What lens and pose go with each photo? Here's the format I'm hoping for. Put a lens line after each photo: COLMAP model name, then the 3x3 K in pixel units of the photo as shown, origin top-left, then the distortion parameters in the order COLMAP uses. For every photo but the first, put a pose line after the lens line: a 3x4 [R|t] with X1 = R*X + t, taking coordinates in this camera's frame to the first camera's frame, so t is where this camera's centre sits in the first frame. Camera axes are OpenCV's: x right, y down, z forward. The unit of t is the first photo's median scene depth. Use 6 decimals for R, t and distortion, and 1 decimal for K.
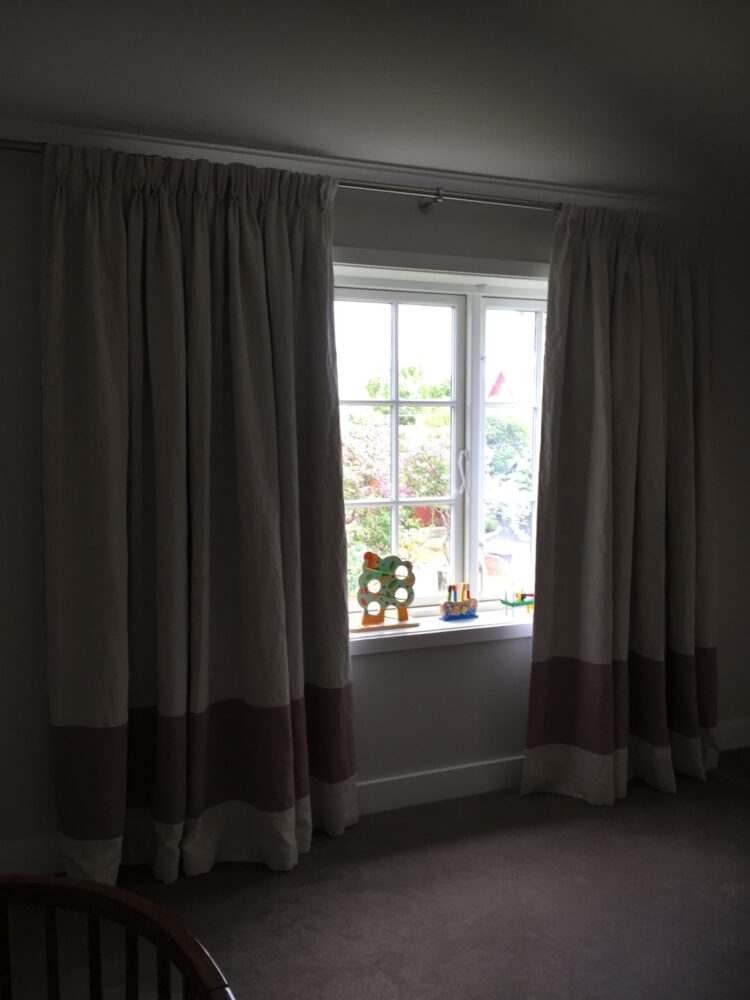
lens RADIAL K [[831.1, 0, 375.0], [0, 831.1, 500.0], [0, 0, 1]] dist [0.010764, 0.001791]
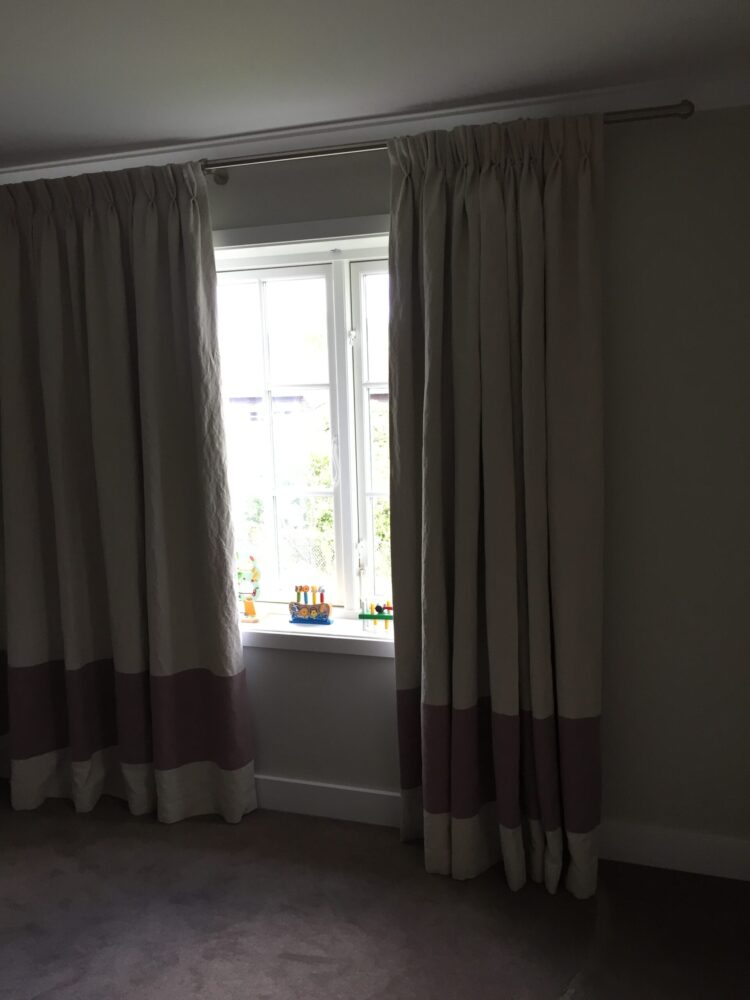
lens RADIAL K [[844.5, 0, 373.6], [0, 844.5, 497.3], [0, 0, 1]] dist [0.065339, -0.073689]
pose [[0.768243, 0.054028, -0.637874, 0.739233], [-0.034788, 0.998483, 0.042673, -0.037202], [0.639212, -0.010593, 0.768958, 0.329697]]
